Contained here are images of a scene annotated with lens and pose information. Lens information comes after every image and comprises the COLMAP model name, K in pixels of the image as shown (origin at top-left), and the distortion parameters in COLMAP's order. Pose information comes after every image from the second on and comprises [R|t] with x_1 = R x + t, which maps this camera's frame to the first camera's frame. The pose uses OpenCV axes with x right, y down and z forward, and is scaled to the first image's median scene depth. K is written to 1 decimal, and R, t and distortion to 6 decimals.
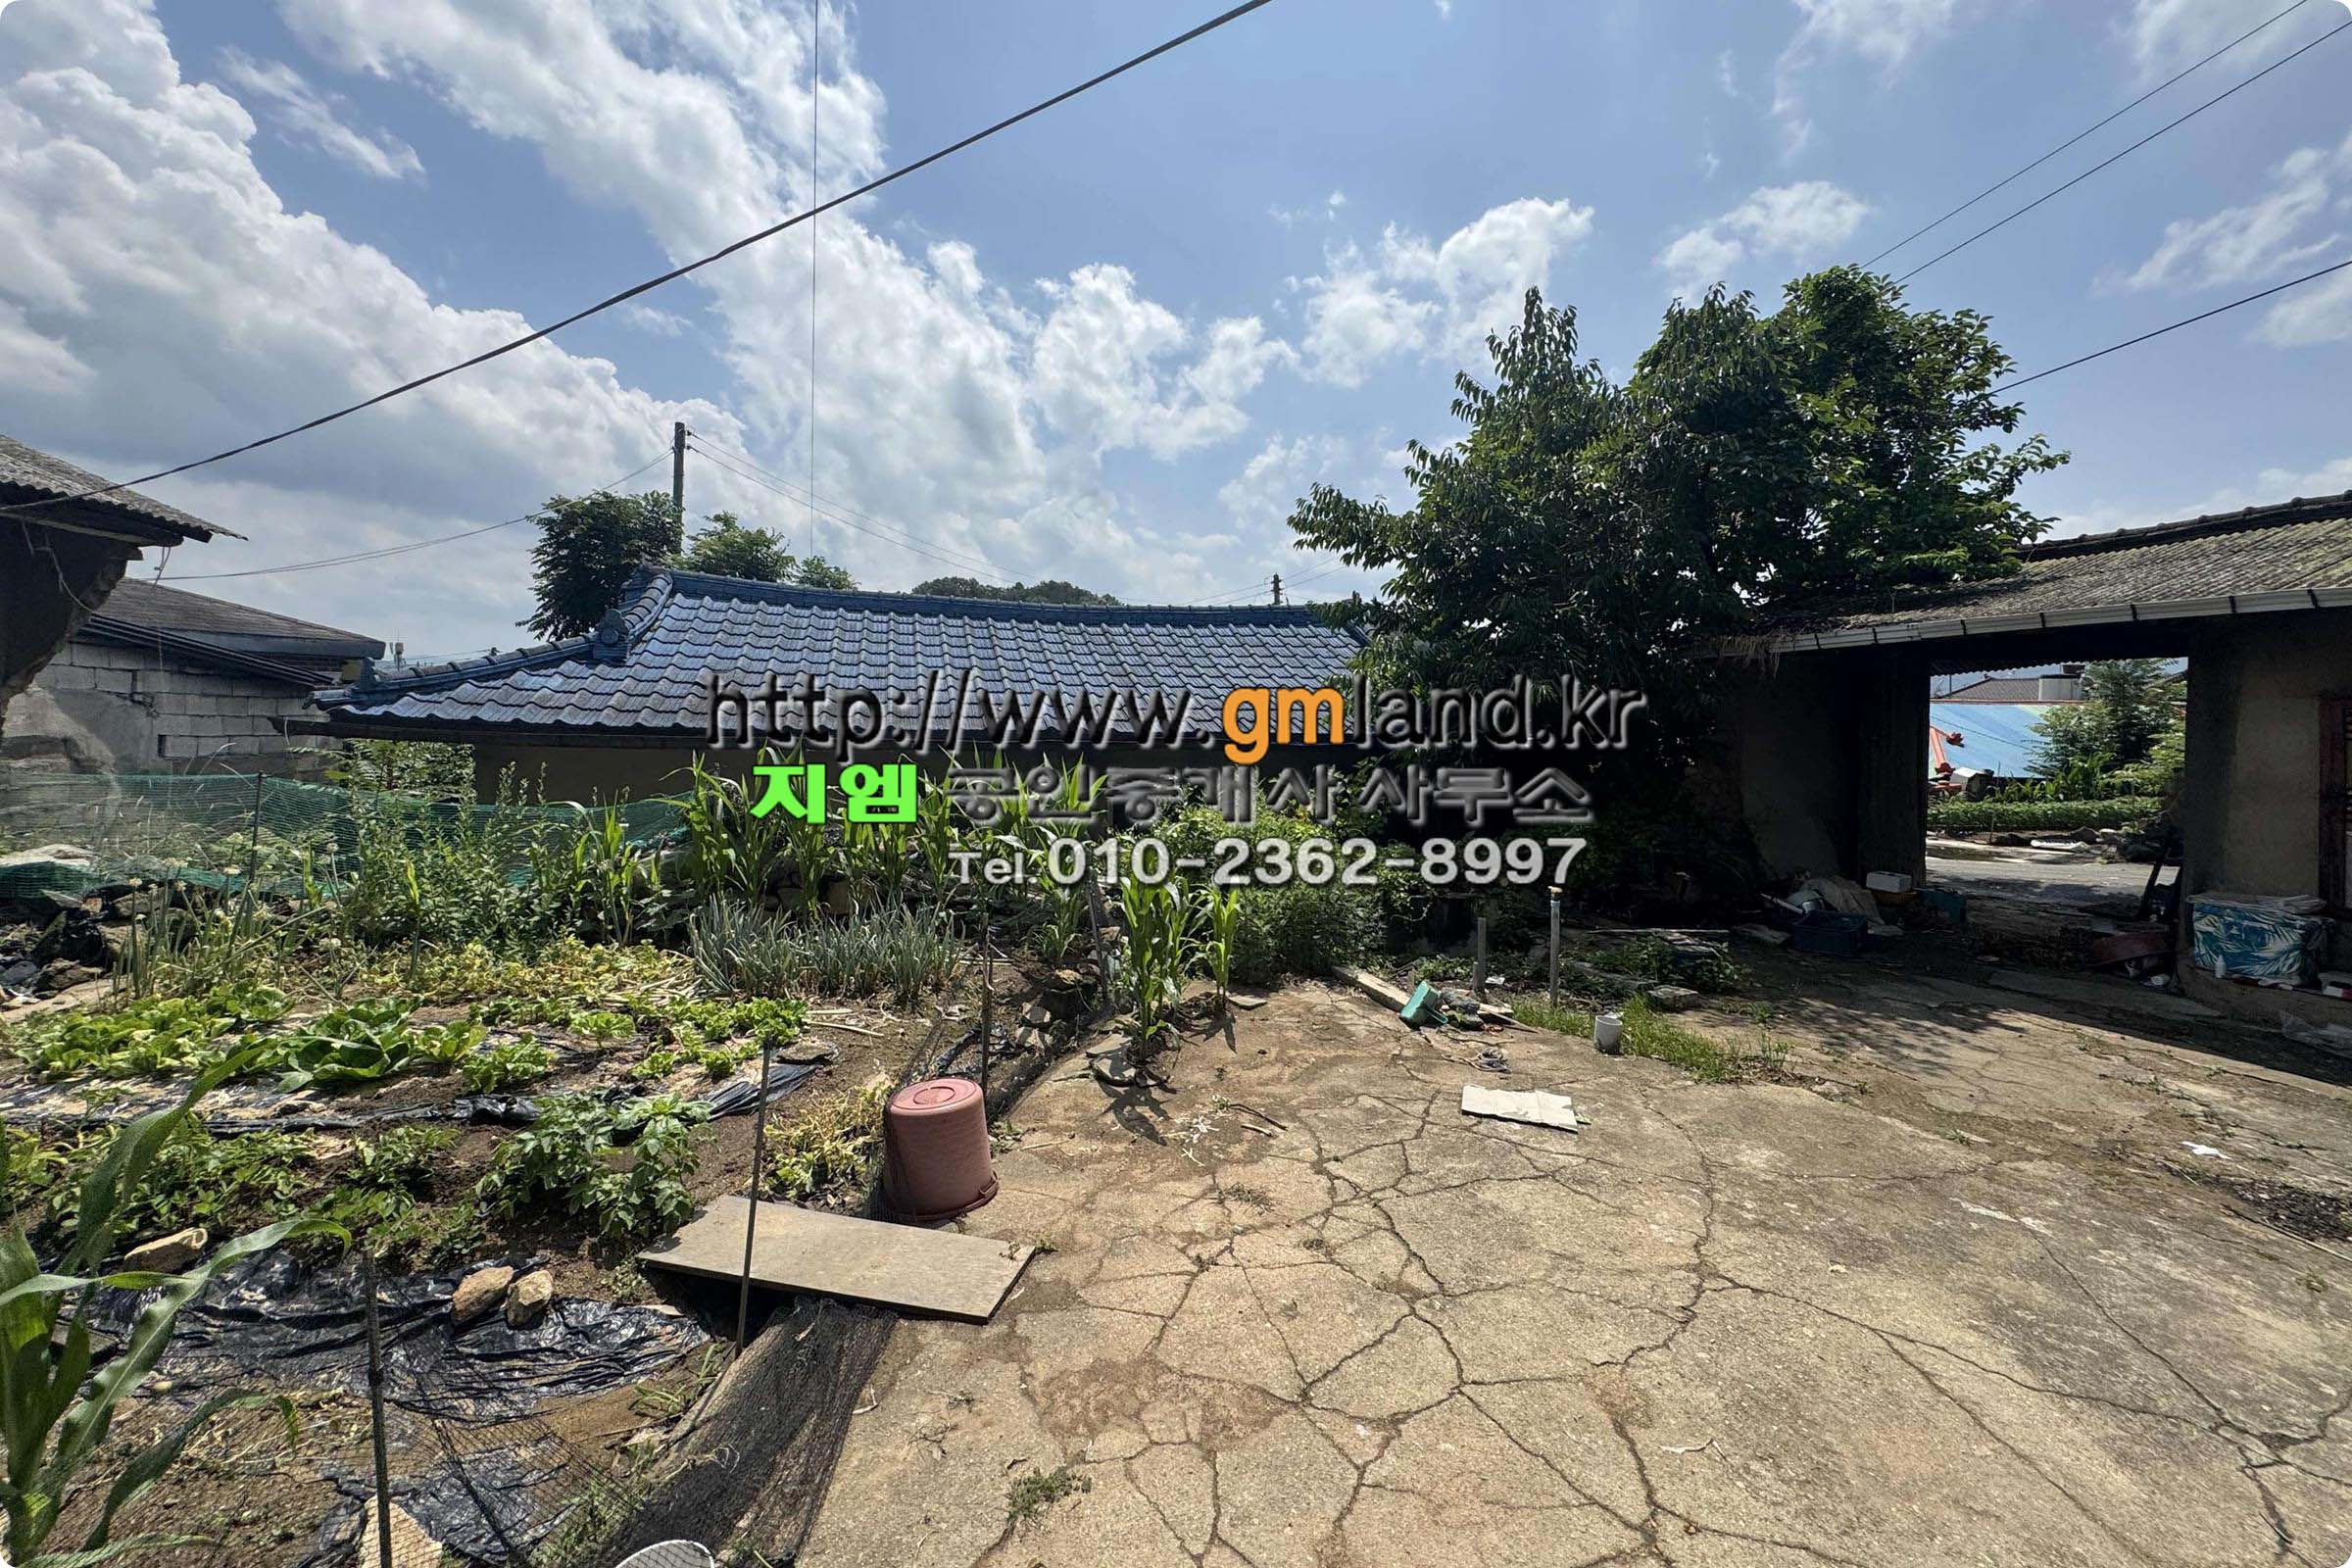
lens RADIAL K [[941.6, 0, 1169.8], [0, 941.6, 719.0], [0, 0, 1]] dist [-0.001833, 0.000135]
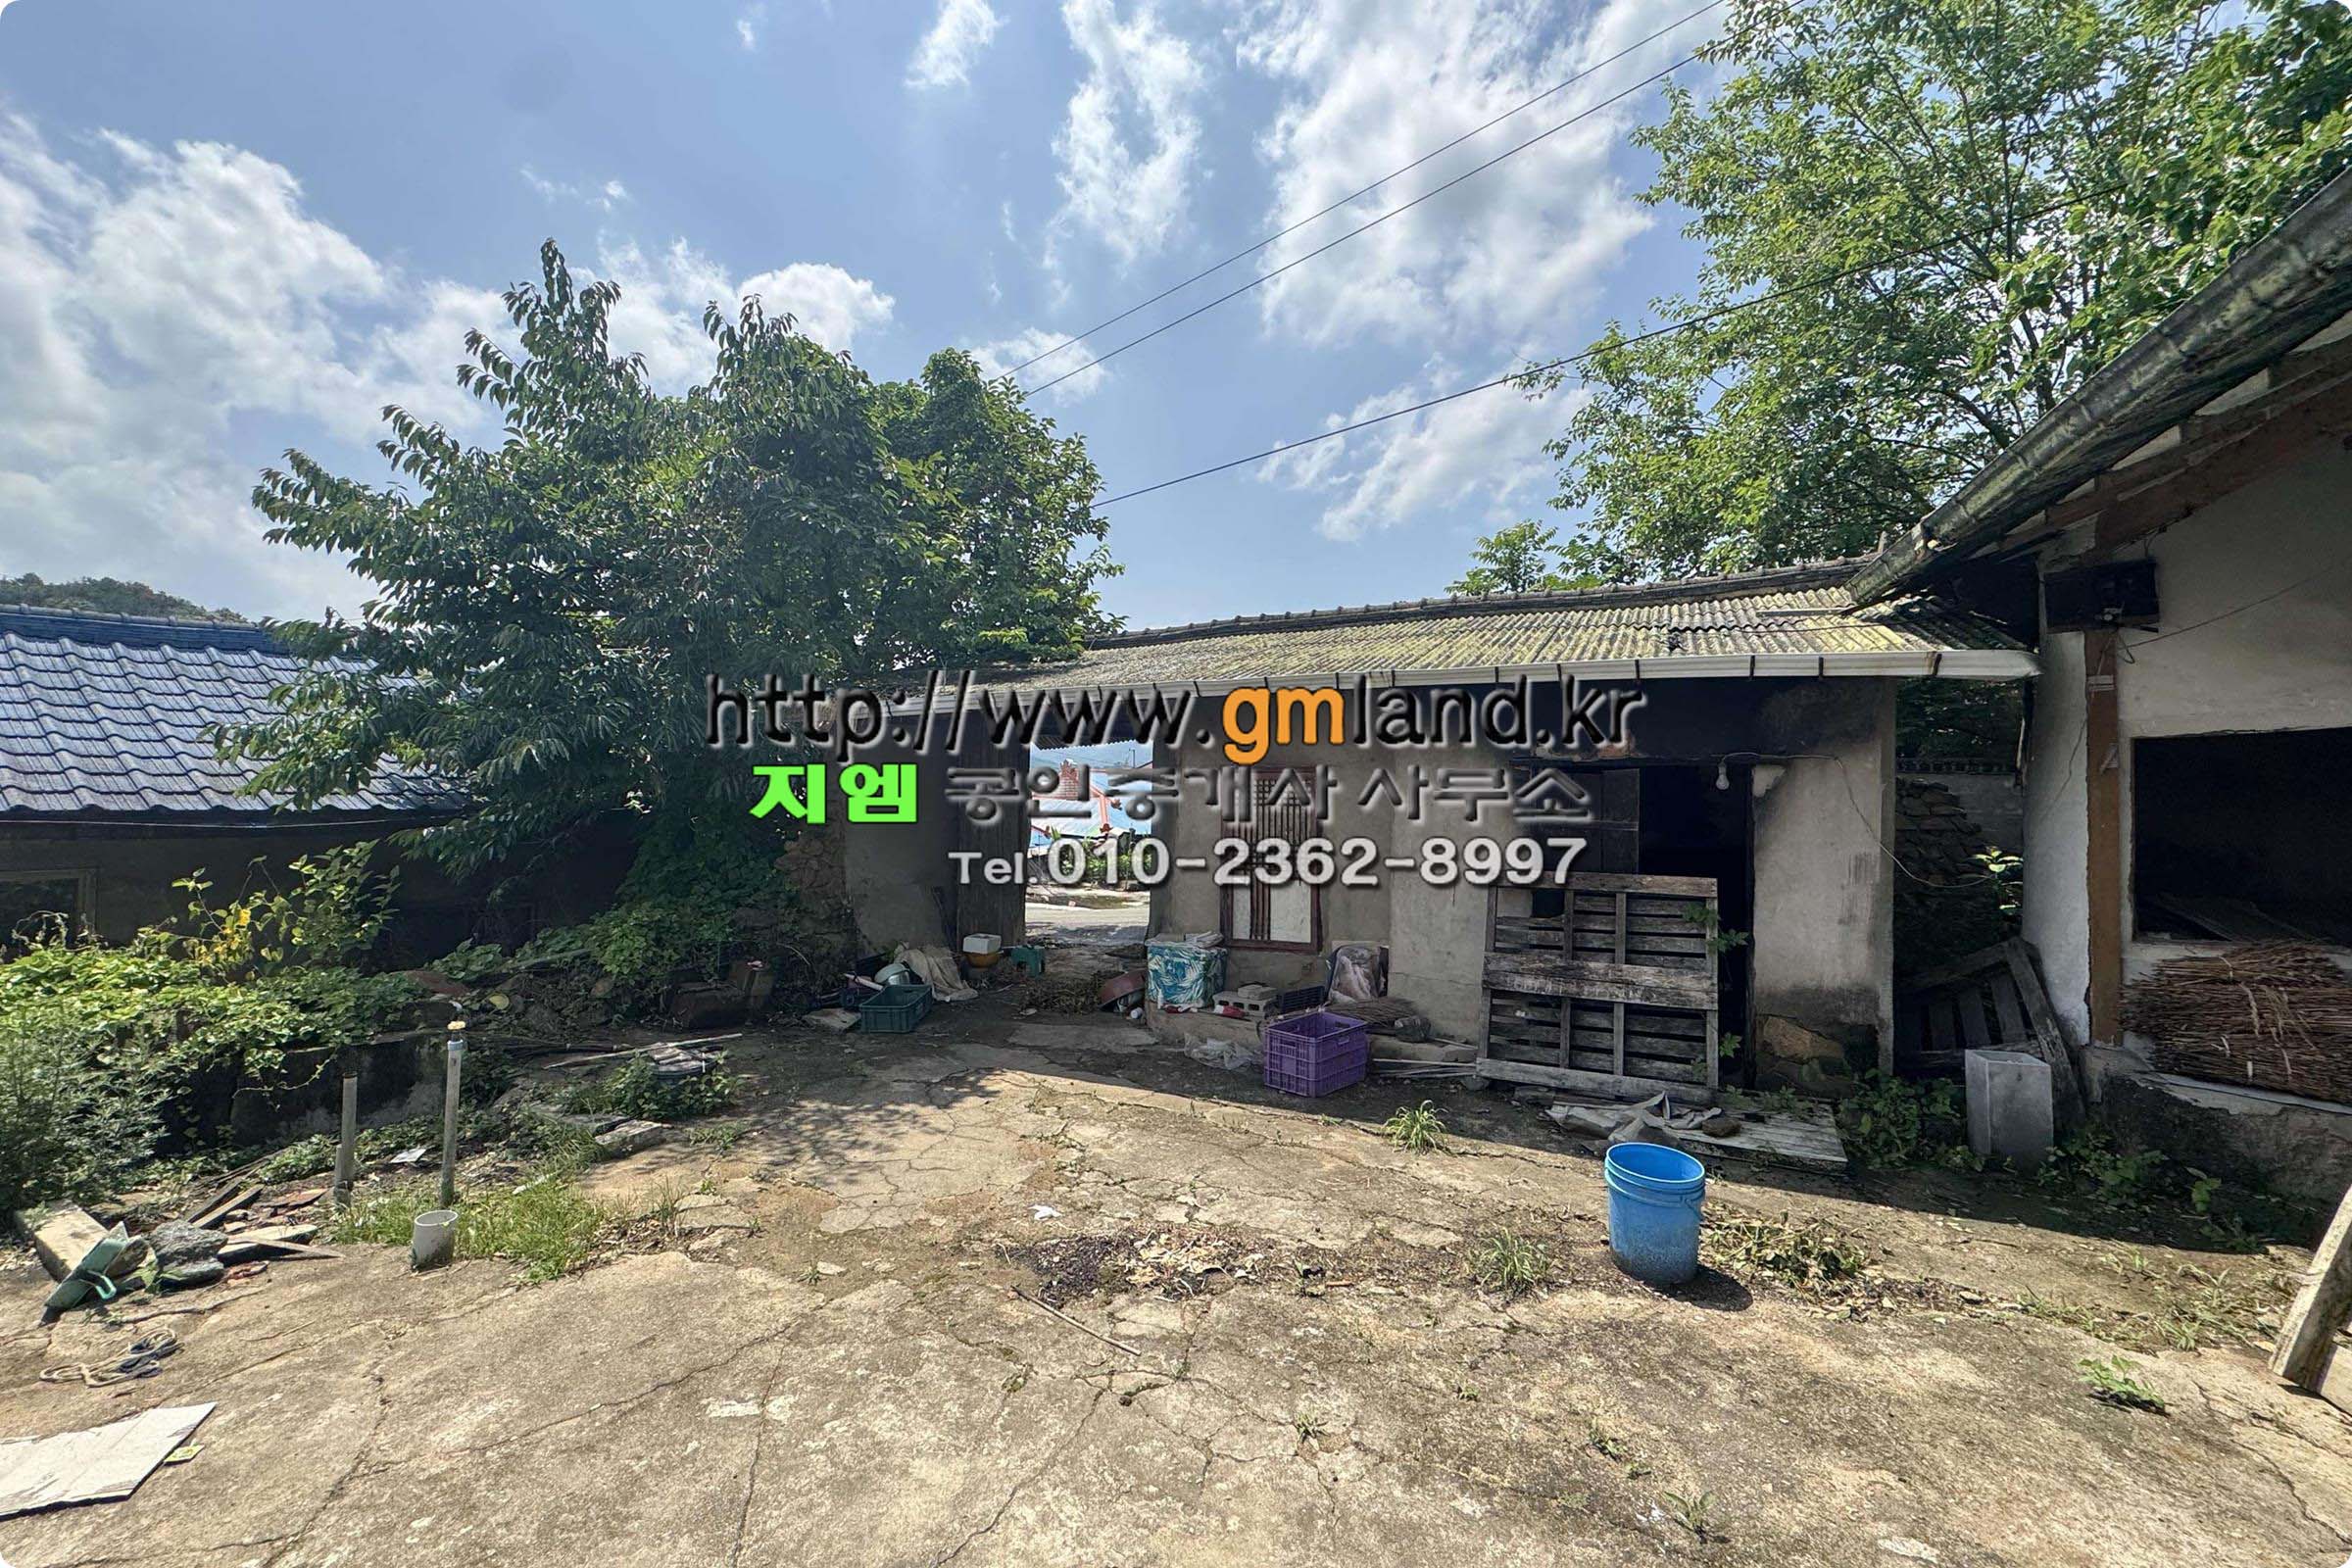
lens RADIAL K [[958.9, 0, 1178.0], [0, 958.9, 771.9], [0, 0, 1]] dist [-0.001263, 0.000117]
pose [[0.755412, 0.009723, 0.655178, 0.341988], [0.000775, 0.999876, -0.015731, -0.002043], [-0.655250, 0.012392, 0.755311, 0.072712]]
